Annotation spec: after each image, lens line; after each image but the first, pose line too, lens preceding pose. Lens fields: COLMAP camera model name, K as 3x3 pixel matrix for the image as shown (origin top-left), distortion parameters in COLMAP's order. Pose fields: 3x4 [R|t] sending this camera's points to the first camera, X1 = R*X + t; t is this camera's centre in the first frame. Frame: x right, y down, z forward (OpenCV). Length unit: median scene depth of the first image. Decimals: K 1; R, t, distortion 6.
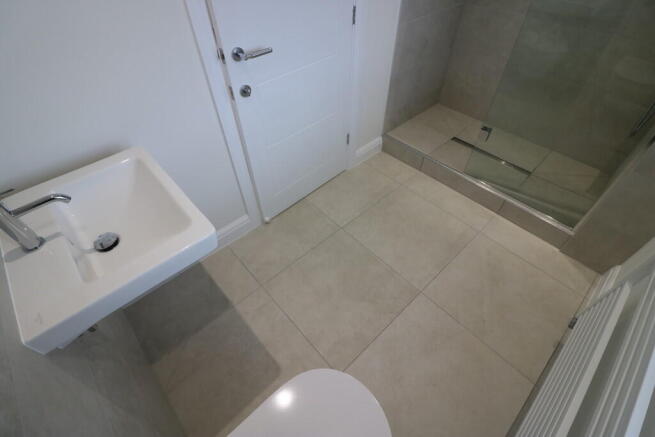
lens RADIAL K [[305.2, 0, 327.5], [0, 305.2, 218.5], [0, 0, 1]] dist [-0.024861, -0.000651]
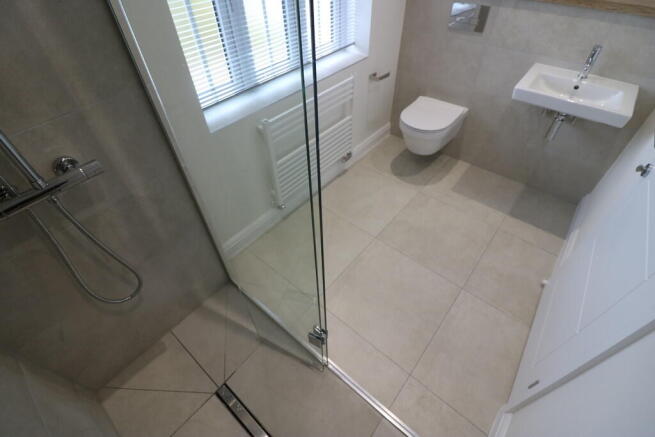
lens RADIAL K [[305.2, 0, 327.5], [0, 305.2, 218.5], [0, 0, 1]] dist [-0.024861, -0.000651]
pose [[-0.990941, 0.121106, -0.058052, 0.537492], [-0.063811, -0.044222, 0.996982, -0.953527], [0.118173, 0.991654, 0.051549, 0.779221]]
